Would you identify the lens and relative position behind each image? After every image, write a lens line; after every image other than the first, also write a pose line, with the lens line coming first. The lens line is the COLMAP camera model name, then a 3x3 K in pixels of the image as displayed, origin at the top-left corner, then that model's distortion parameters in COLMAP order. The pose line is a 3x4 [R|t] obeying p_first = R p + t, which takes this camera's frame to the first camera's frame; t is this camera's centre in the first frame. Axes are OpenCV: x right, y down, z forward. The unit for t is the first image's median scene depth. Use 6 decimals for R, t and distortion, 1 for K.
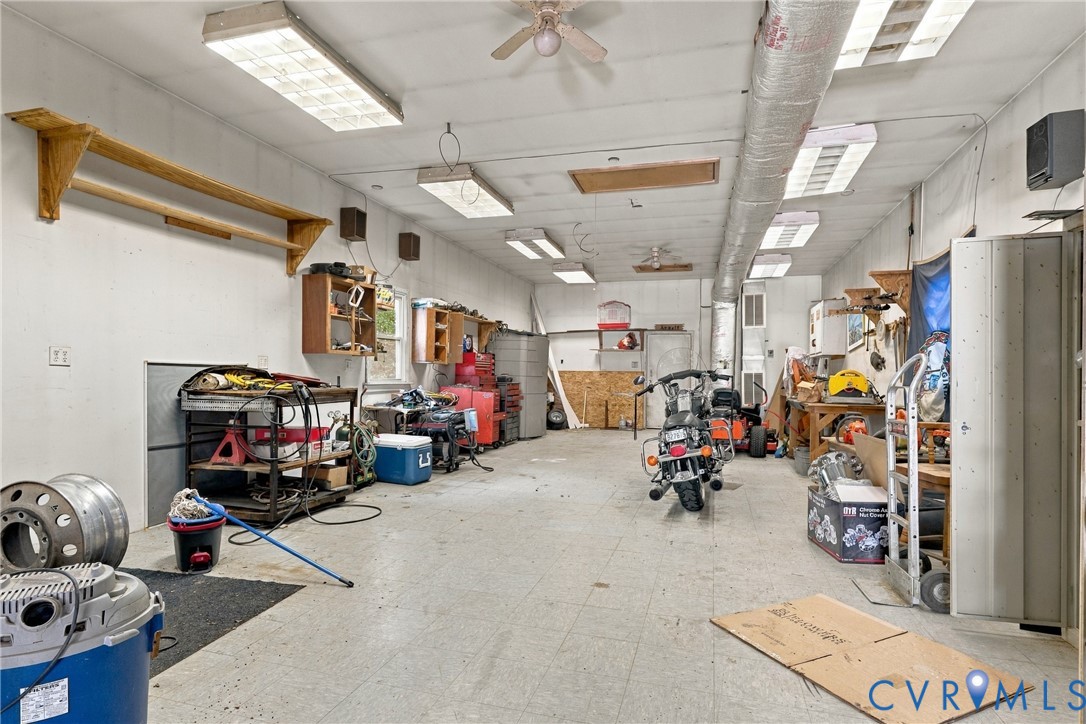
lens RADIAL K [[544.6, 0, 543.7], [0, 544.6, 368.2], [0, 0, 1]] dist [0.019474, -0.000850]
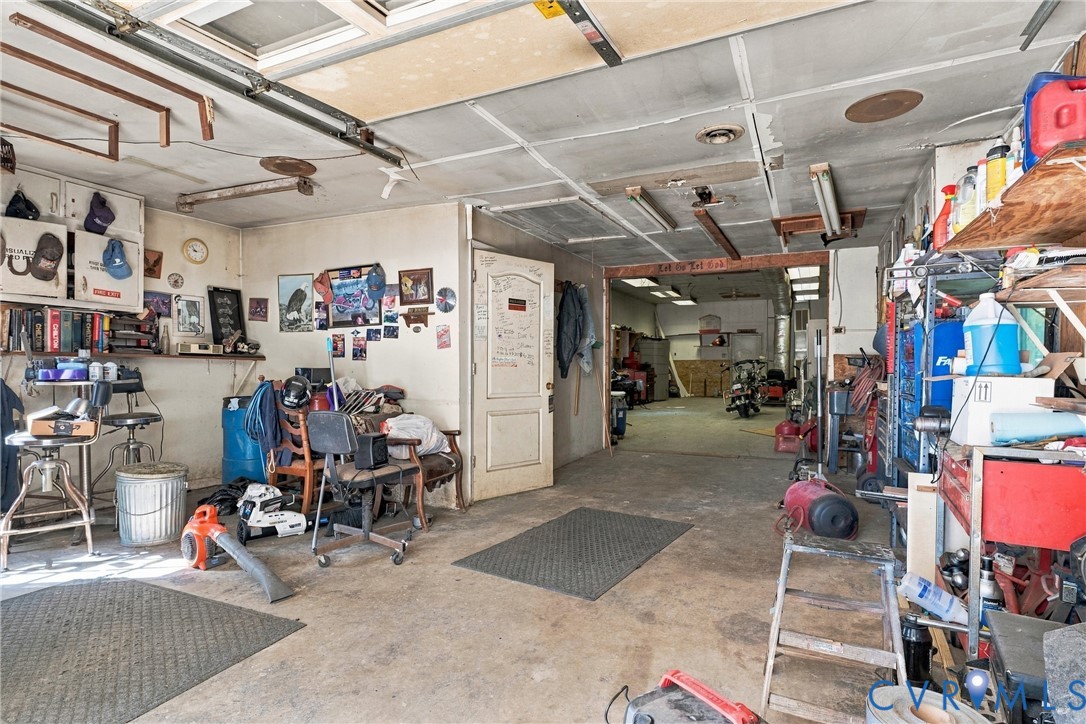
lens RADIAL K [[544.6, 0, 547.7], [0, 544.6, 360.7], [0, 0, 1]] dist [0.019474, -0.000850]
pose [[0.986981, -0.016183, -0.160021, -0.084234], [0.017091, 0.999845, 0.004299, -0.007527], [0.159927, -0.006978, 0.987104, -0.646471]]
